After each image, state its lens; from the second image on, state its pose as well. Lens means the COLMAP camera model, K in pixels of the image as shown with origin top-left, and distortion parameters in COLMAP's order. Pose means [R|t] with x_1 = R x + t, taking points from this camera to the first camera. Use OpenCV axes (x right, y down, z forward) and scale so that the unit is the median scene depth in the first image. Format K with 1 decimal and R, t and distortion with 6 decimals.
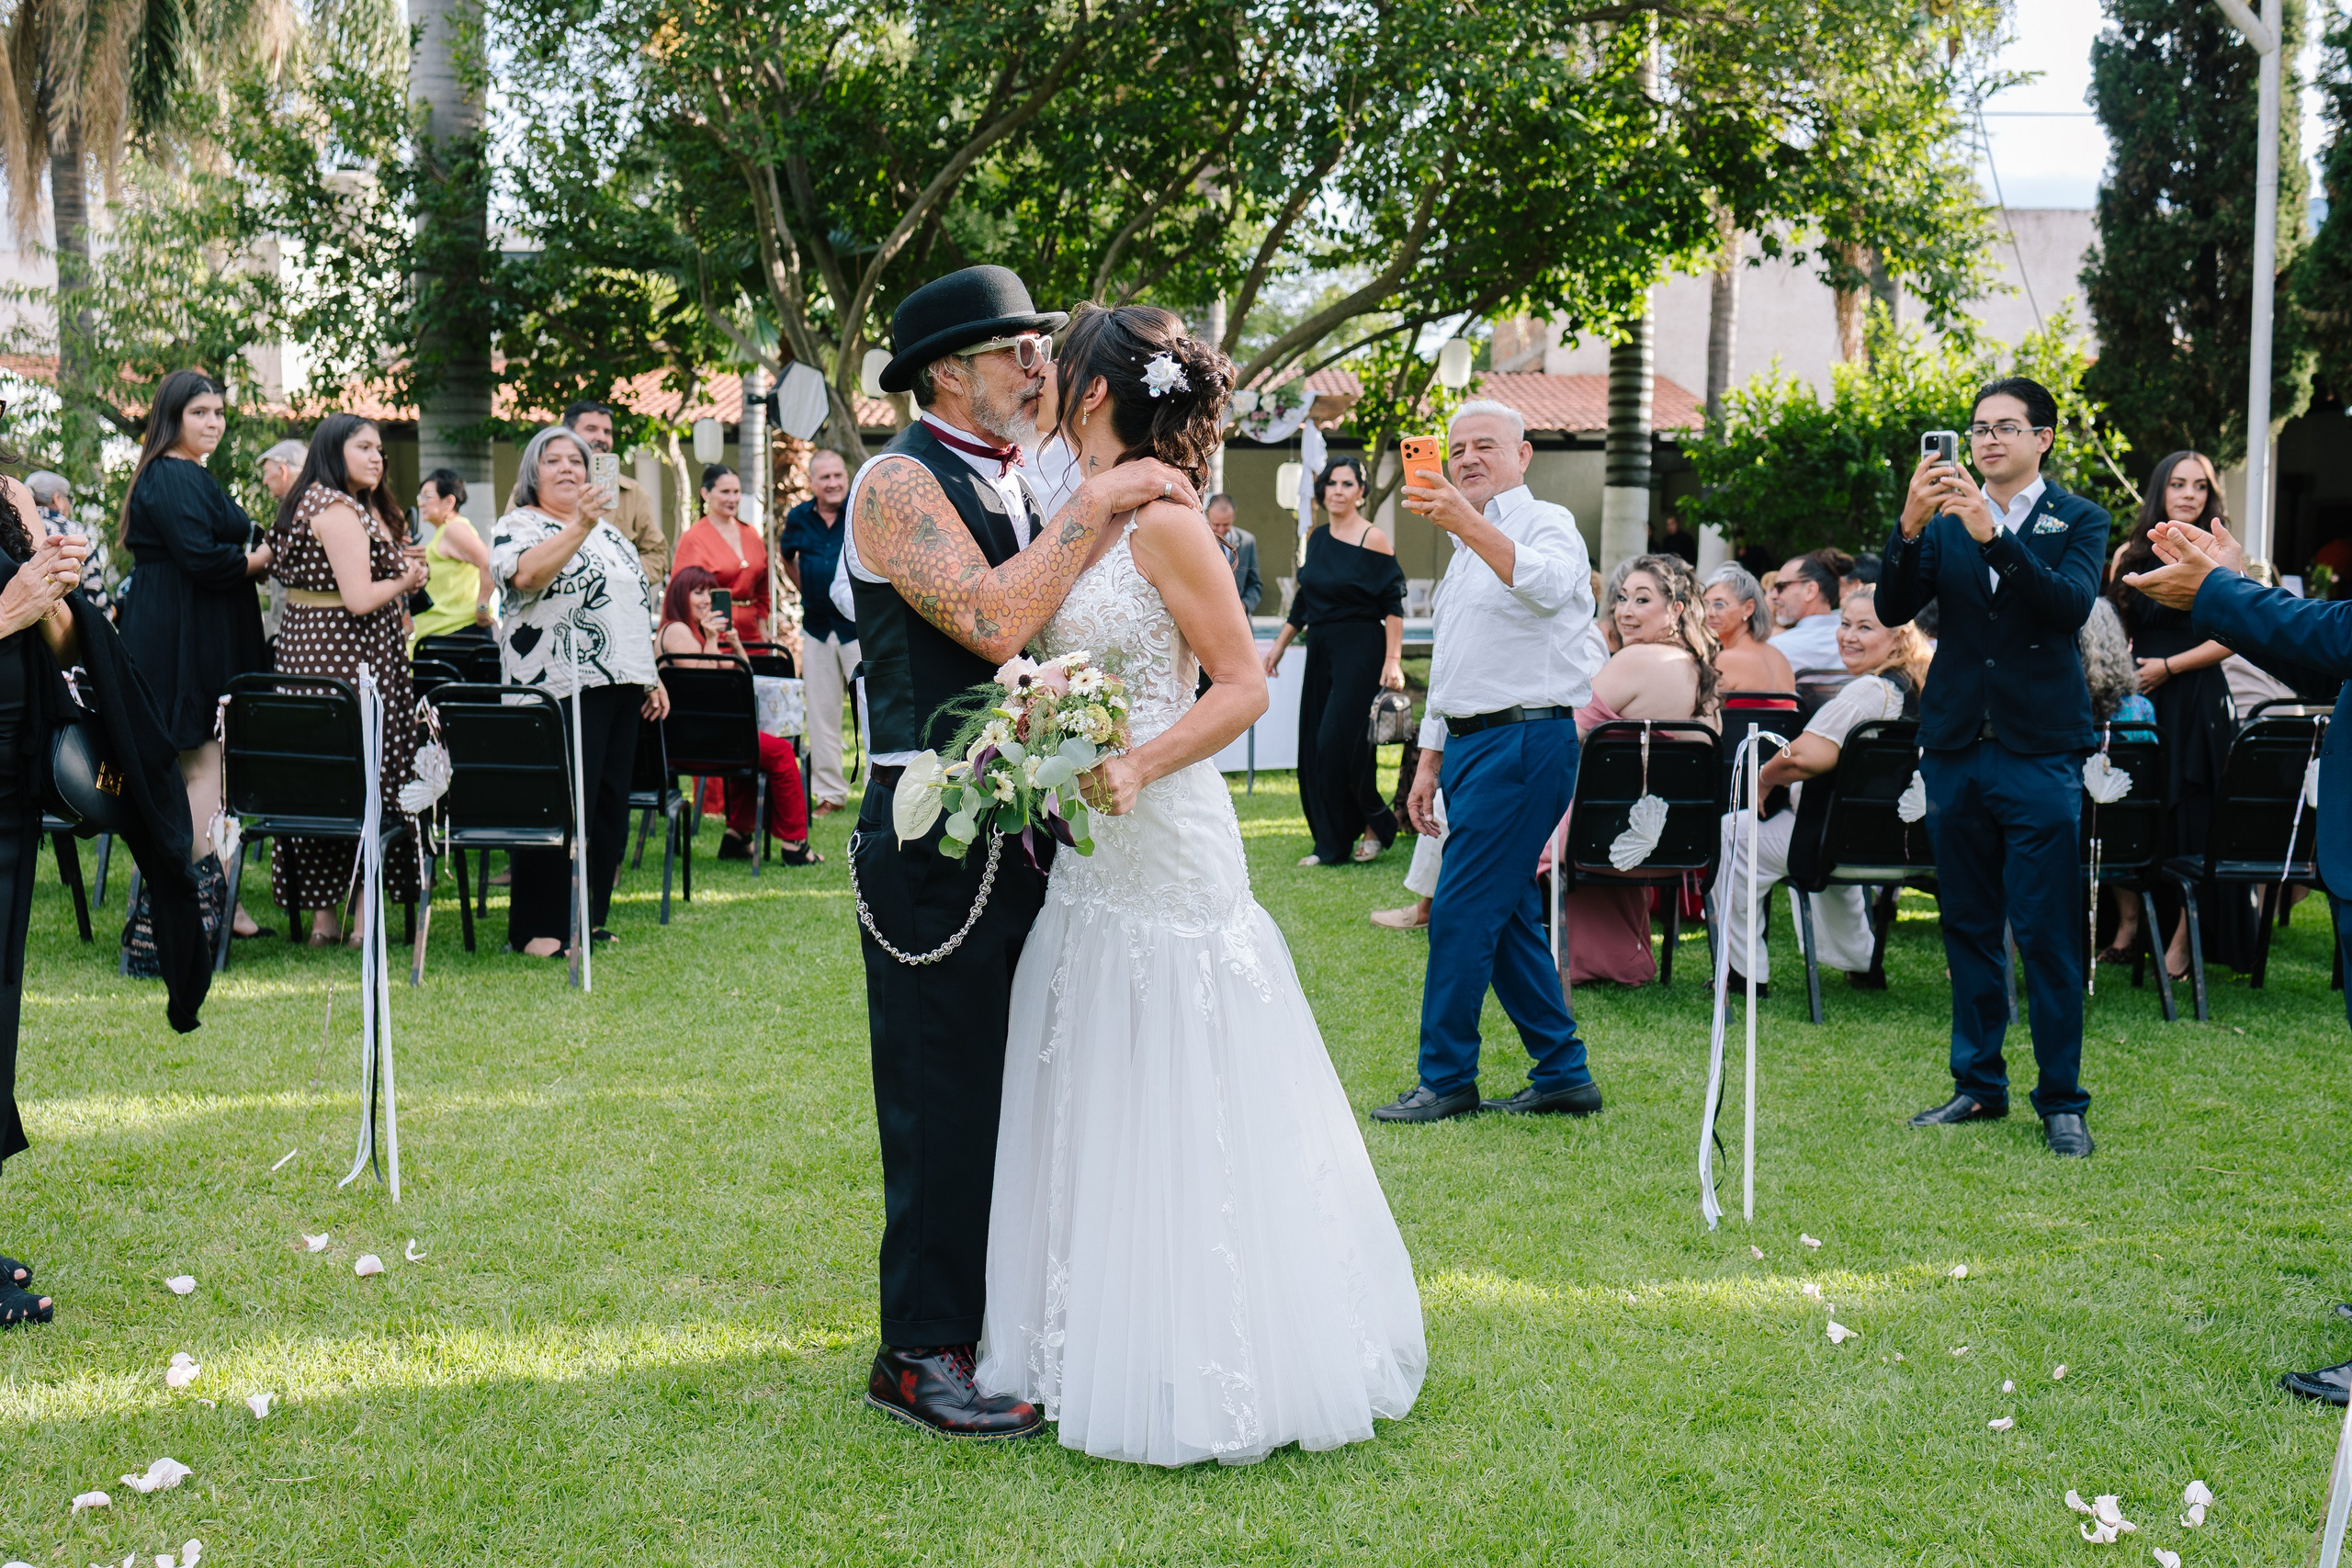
lens RADIAL K [[2422.8, 0, 1103.0], [0, 2422.8, 789.2], [0, 0, 1]] dist [0.077560, -0.014736]
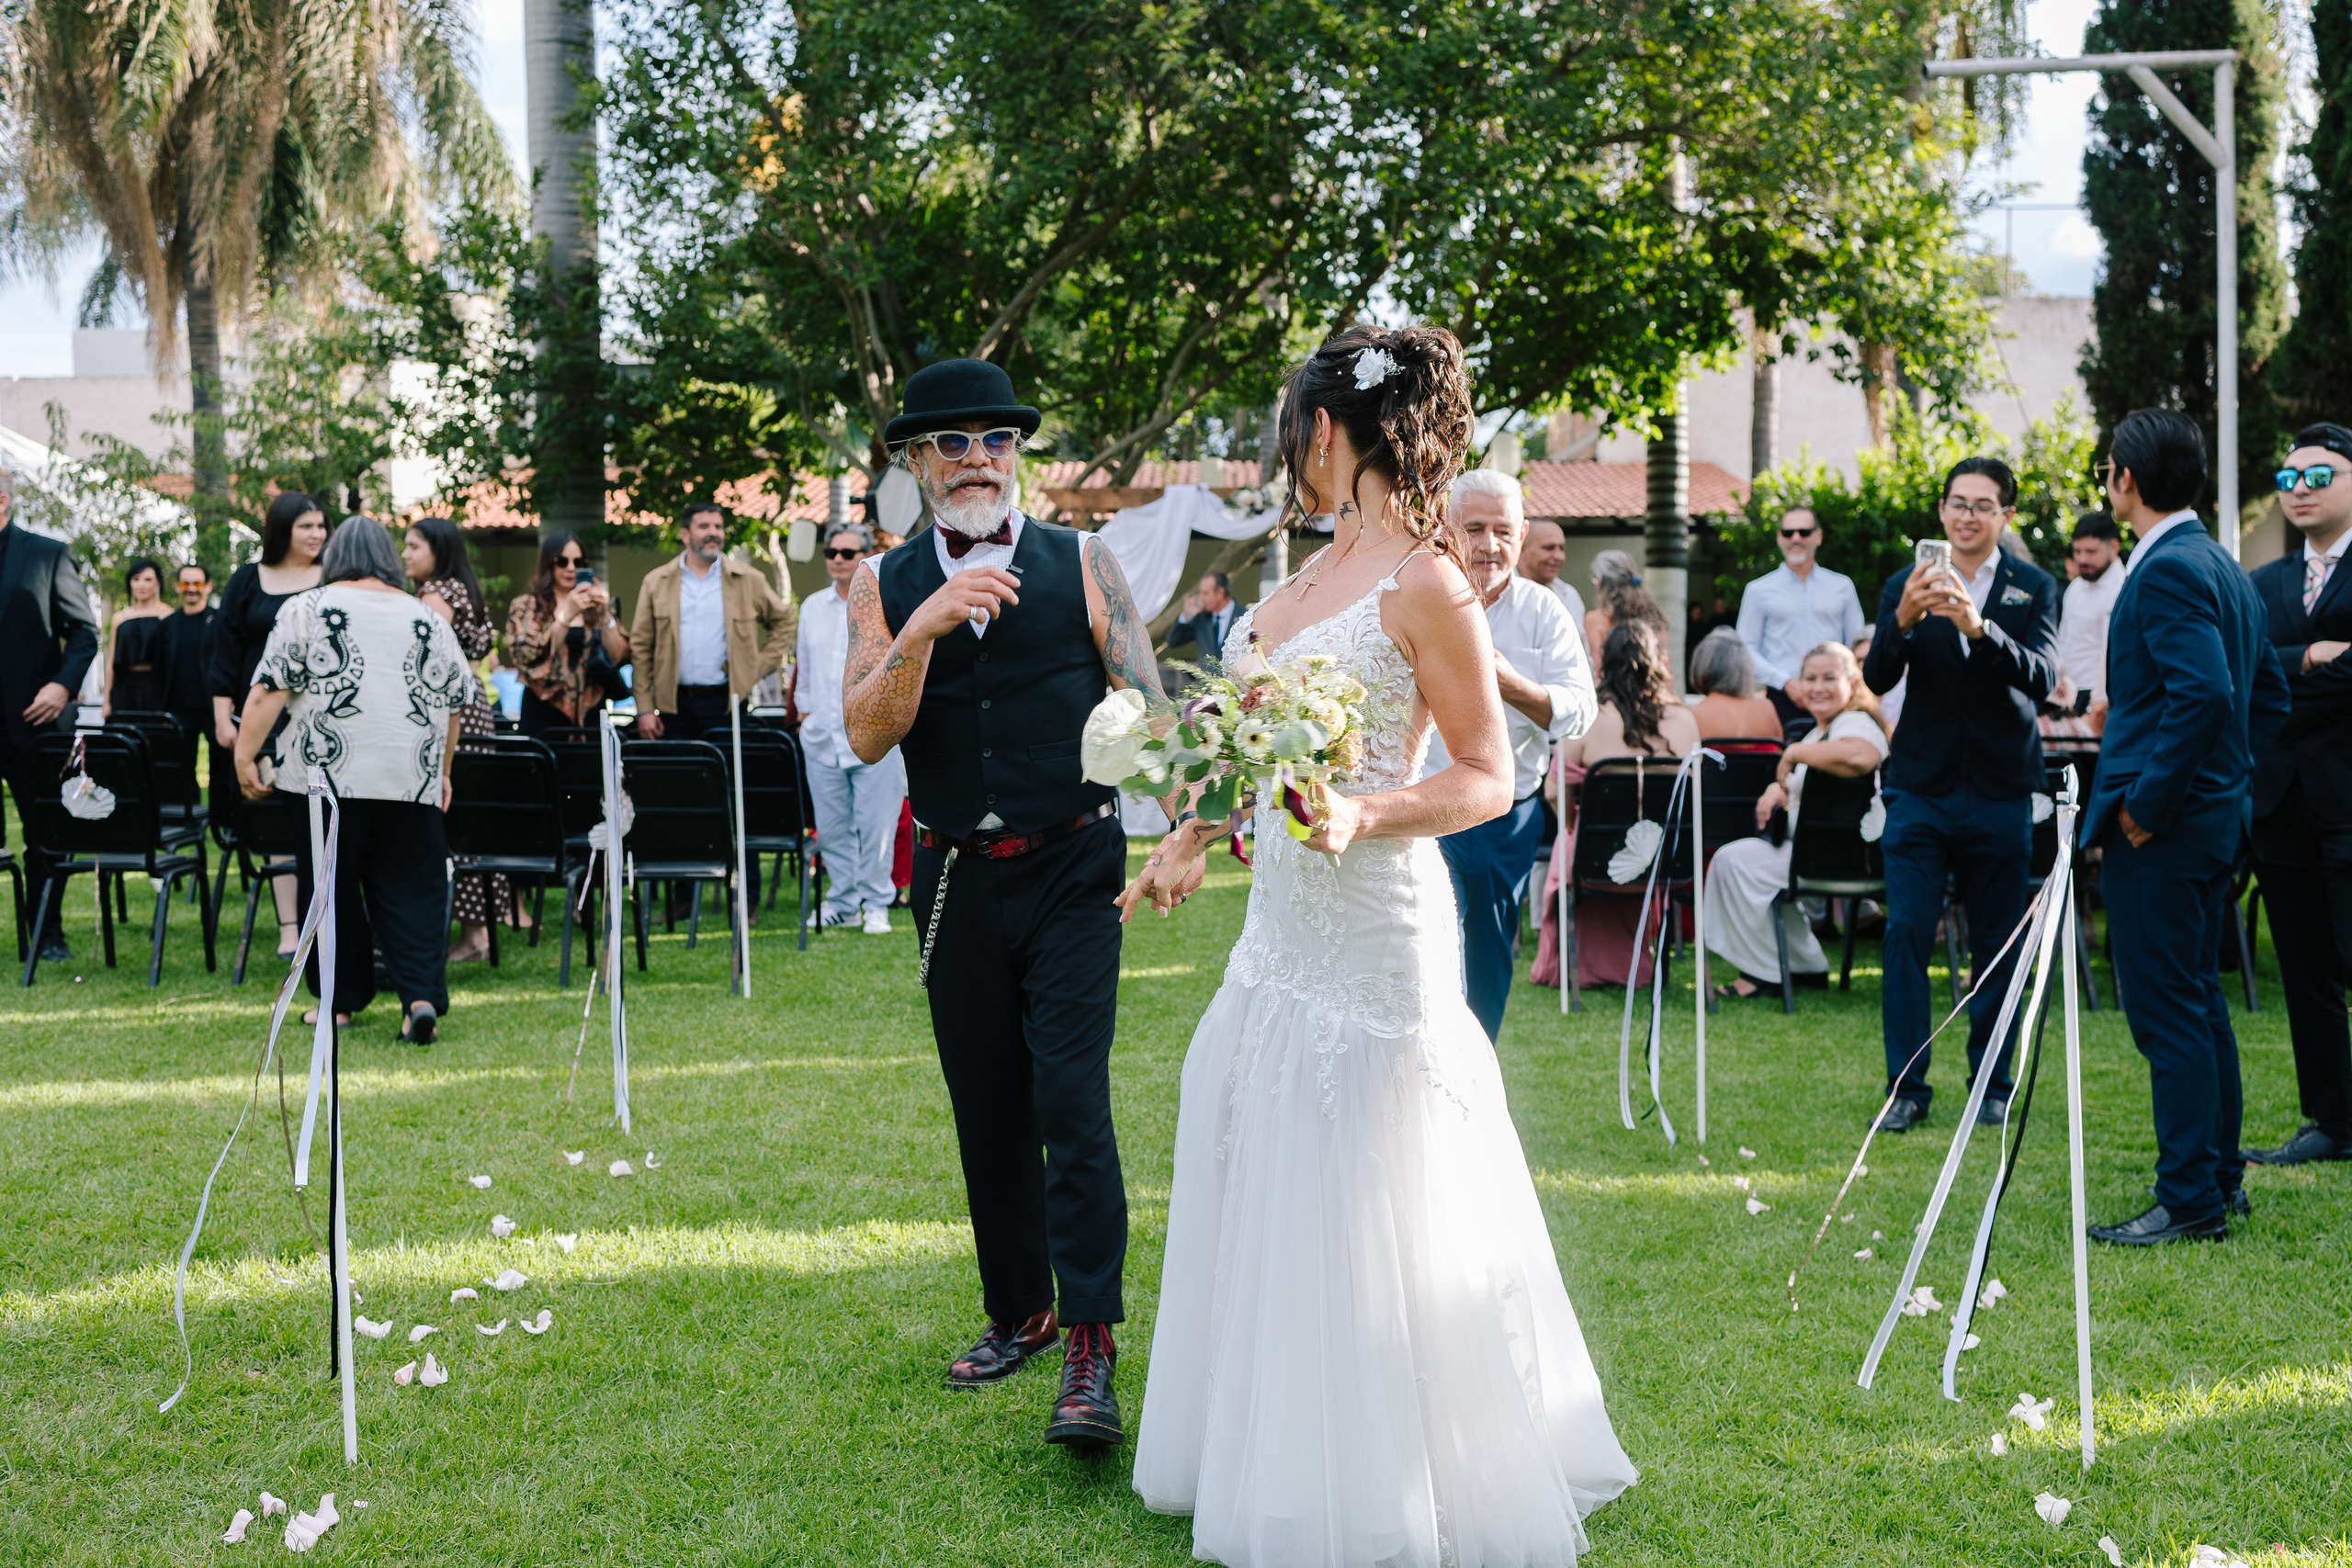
lens RADIAL K [[2470.3, 0, 1126.3], [0, 2470.3, 793.6], [0, 0, 1]] dist [0.049174, 0.004418]
pose [[0.999687, -0.015111, -0.019955, -0.000718], [0.014320, 0.999129, -0.039187, 0.014134], [0.020530, 0.038888, 0.999033, -0.087257]]
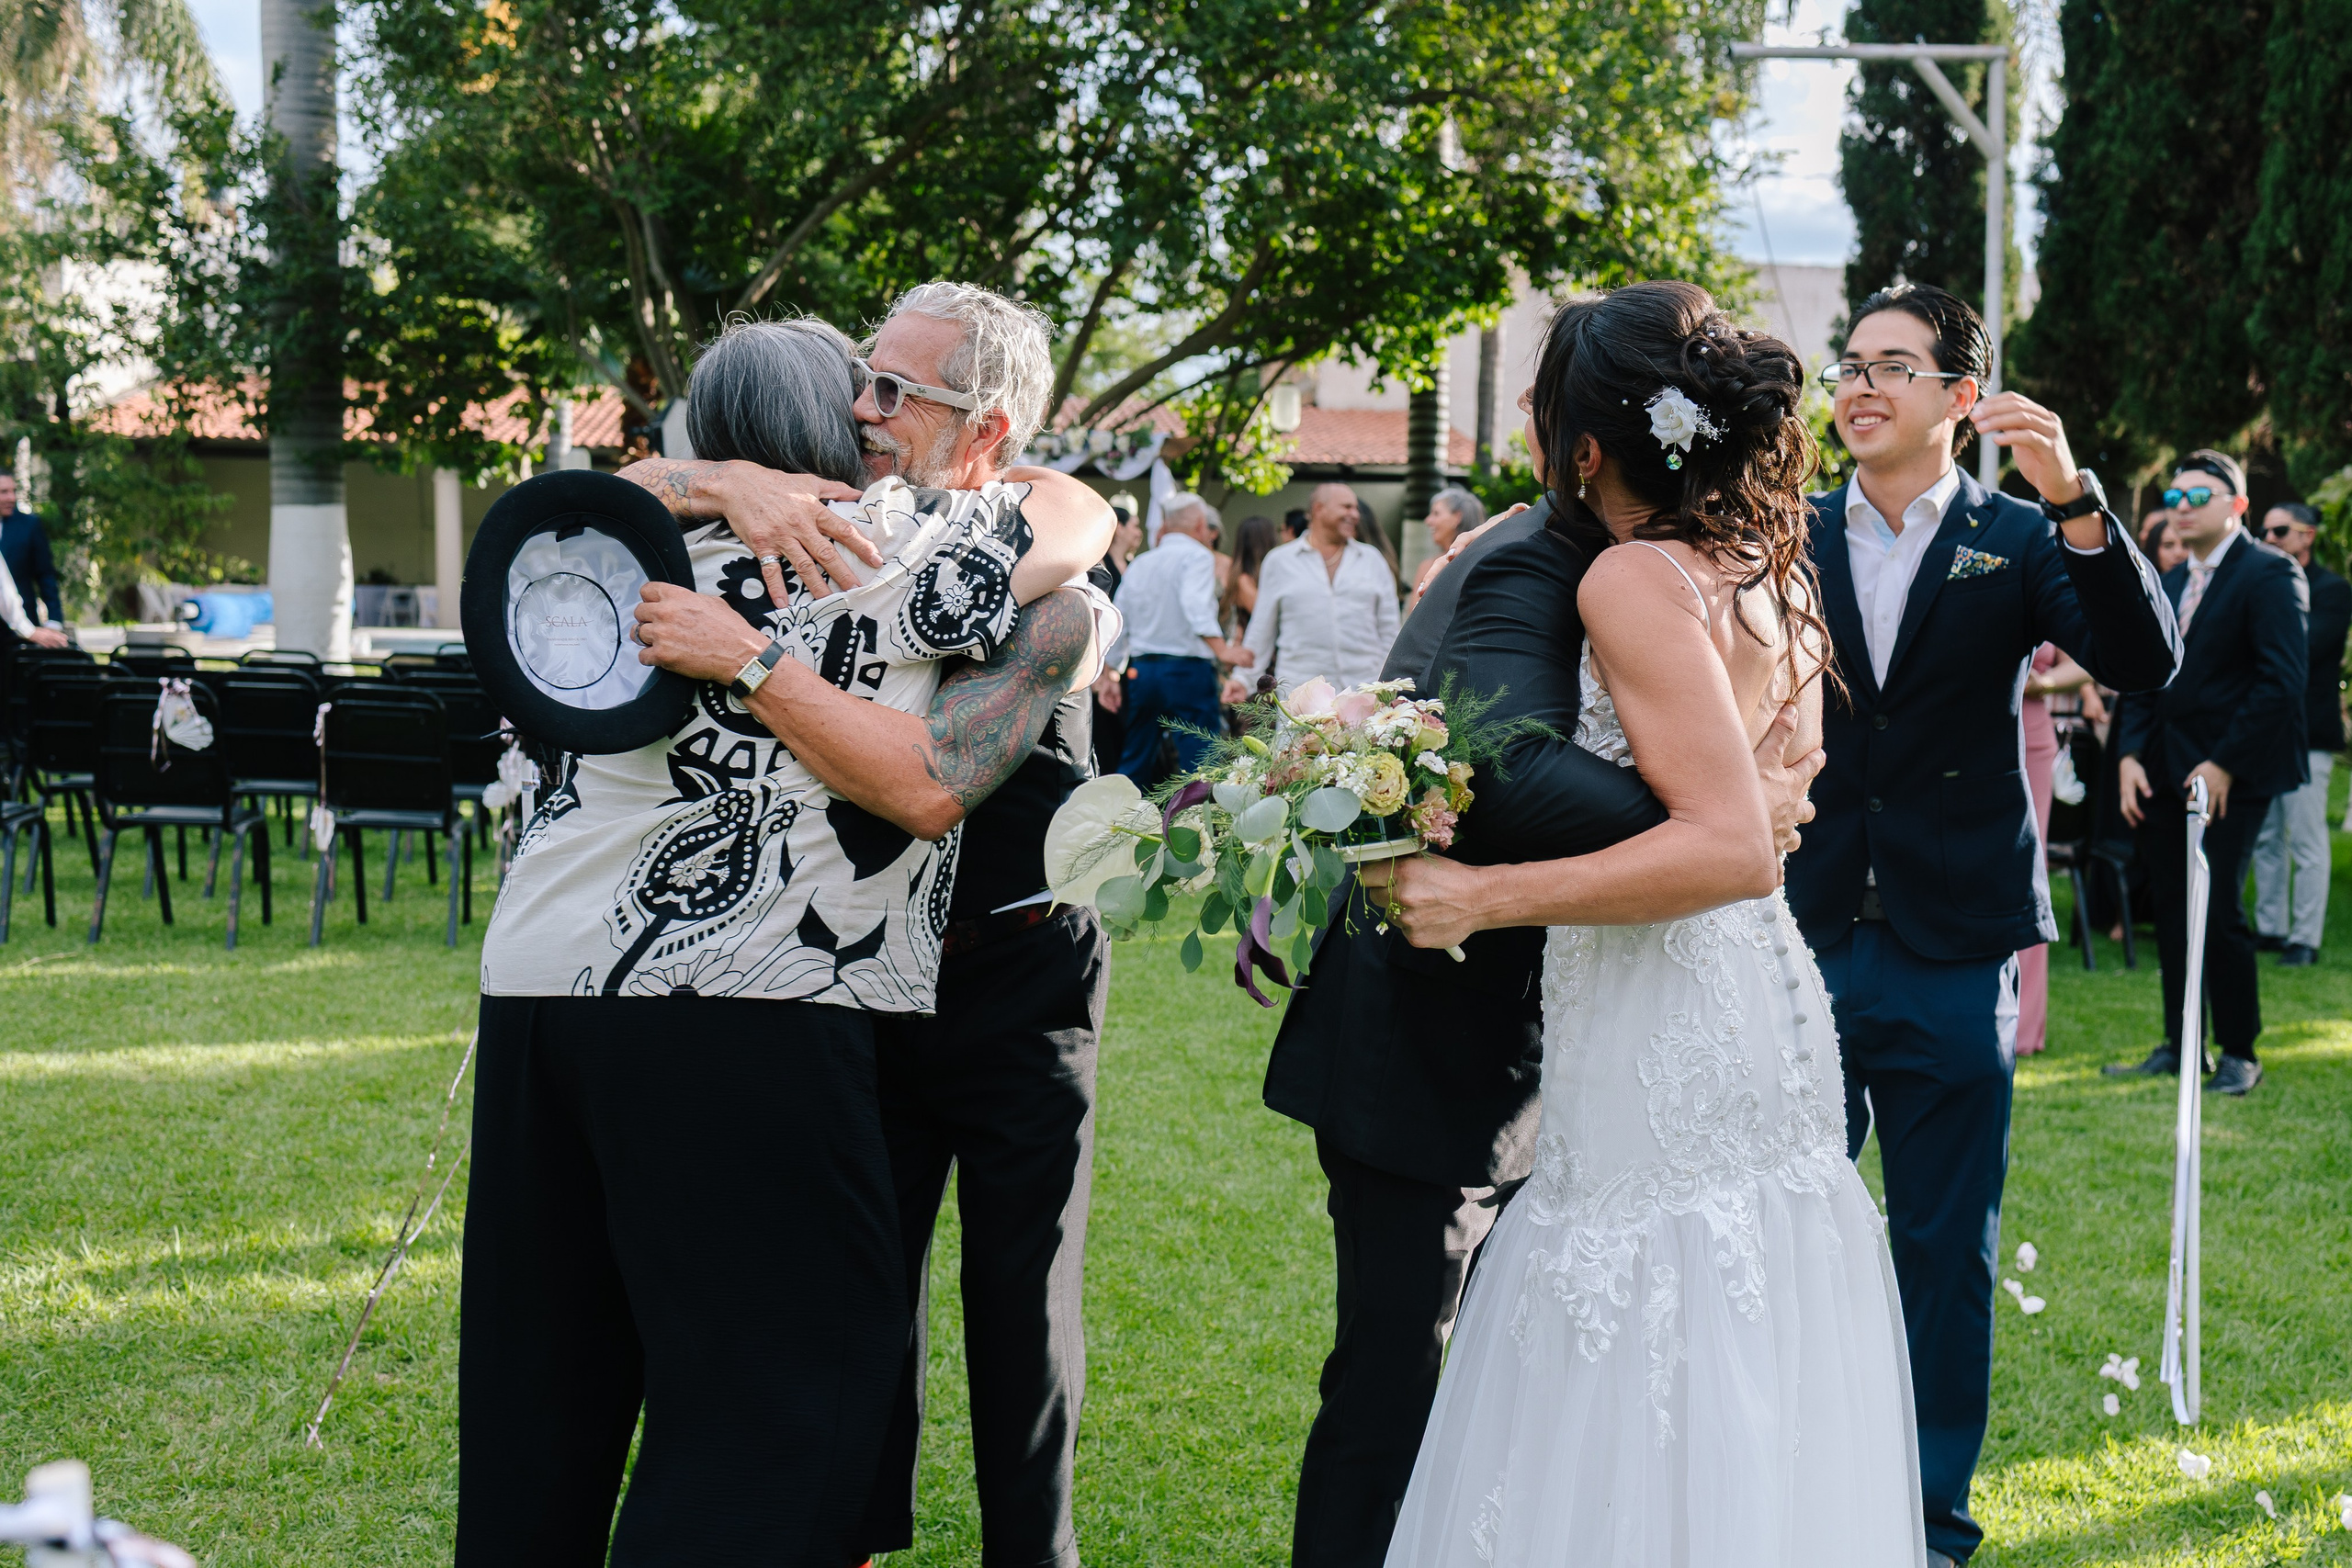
lens RADIAL K [[2486.0, 0, 1093.3], [0, 2486.0, 791.7], [0, 0, 1]] dist [0.086227, -0.035110]
pose [[0.993762, -0.002180, 0.111502, -0.057521], [0.003215, 0.999953, -0.009096, 0.006133], [-0.111477, 0.009398, 0.993723, -0.088248]]
